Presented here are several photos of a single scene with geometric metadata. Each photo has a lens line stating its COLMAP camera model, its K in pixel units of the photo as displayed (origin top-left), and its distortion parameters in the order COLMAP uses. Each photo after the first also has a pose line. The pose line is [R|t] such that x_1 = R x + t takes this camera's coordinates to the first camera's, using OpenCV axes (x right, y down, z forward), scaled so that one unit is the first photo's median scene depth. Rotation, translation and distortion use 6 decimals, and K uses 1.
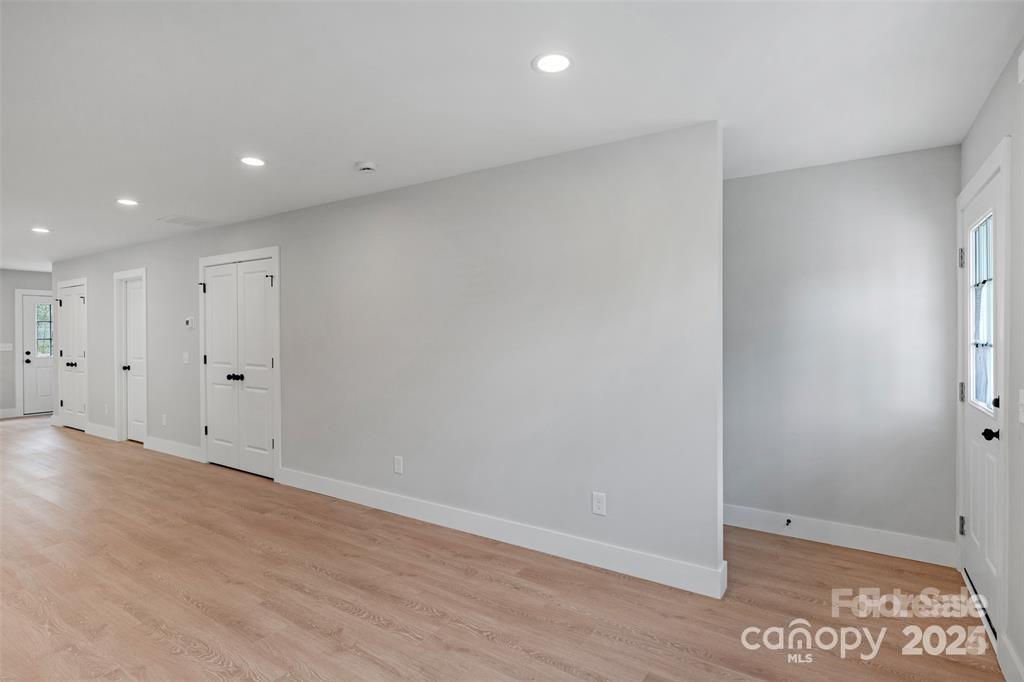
lens RADIAL K [[520.9, 0, 485.7], [0, 520.9, 336.2], [0, 0, 1]] dist [0.018432, 0.001266]
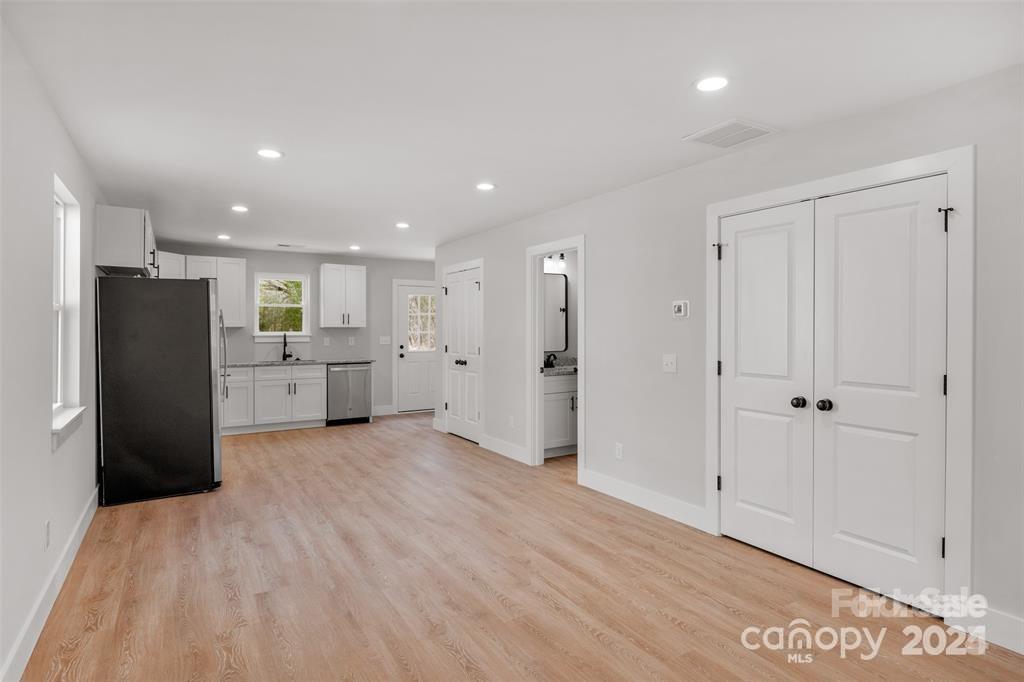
lens RADIAL K [[542.9, 0, 512.7], [0, 542.9, 331.5], [0, 0, 1]] dist [0.004509, 0.002170]
pose [[0.918938, 0.007694, -0.394326, -0.352095], [-0.007860, 0.999968, 0.001194, 0.001963], [0.394323, 0.002003, 0.918970, 0.220704]]
